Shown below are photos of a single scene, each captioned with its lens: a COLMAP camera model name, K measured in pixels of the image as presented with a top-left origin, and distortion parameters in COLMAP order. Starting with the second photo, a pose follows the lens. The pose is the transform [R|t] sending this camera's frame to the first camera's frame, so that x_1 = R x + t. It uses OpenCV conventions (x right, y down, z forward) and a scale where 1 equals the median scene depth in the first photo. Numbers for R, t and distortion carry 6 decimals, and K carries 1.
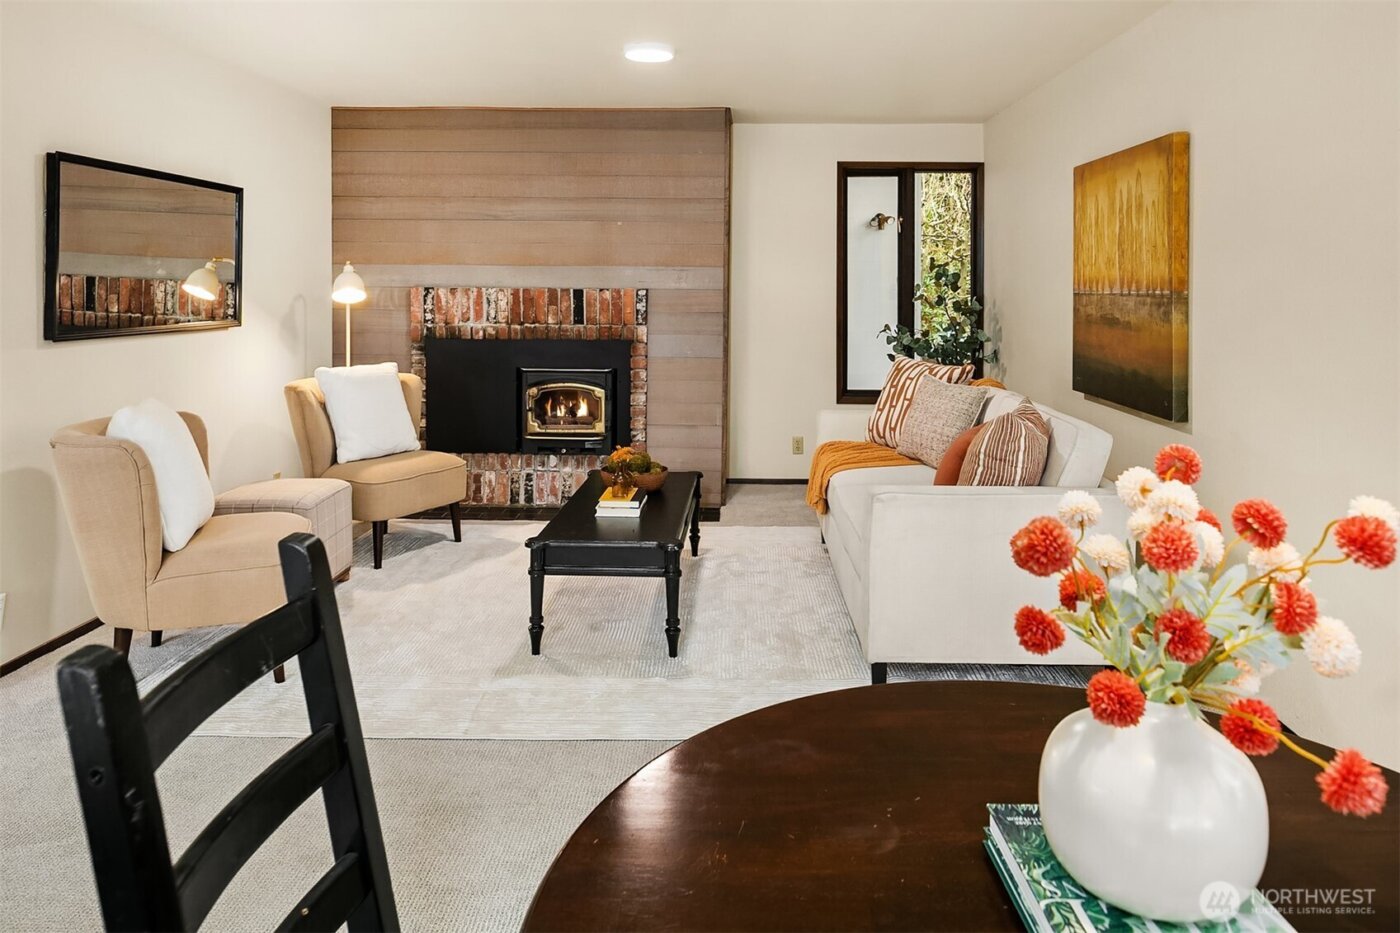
lens RADIAL K [[899.1, 0, 700.0], [0, 899.1, 466.5], [0, 0, 1]] dist [-0.004925, 0.000385]
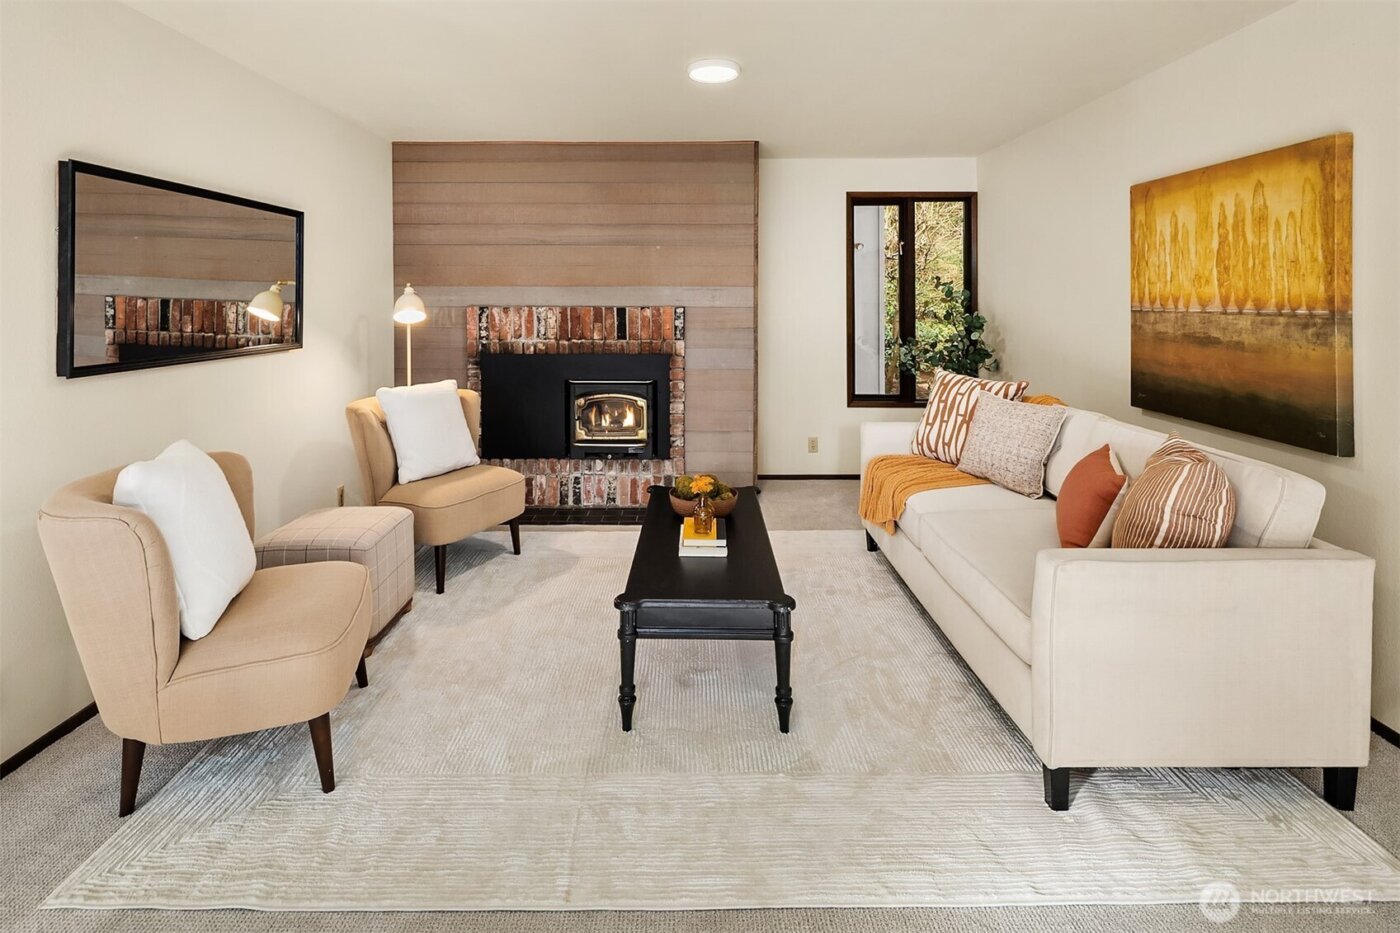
lens RADIAL K [[700.5, 0, 695.6], [0, 700.5, 431.4], [0, 0, 1]] dist [0.000300, -0.000279]
pose [[0.999833, -0.009837, 0.015421, -0.062113], [0.010044, 0.999859, -0.013453, -0.036173], [-0.015286, 0.013605, 0.999791, 0.156900]]
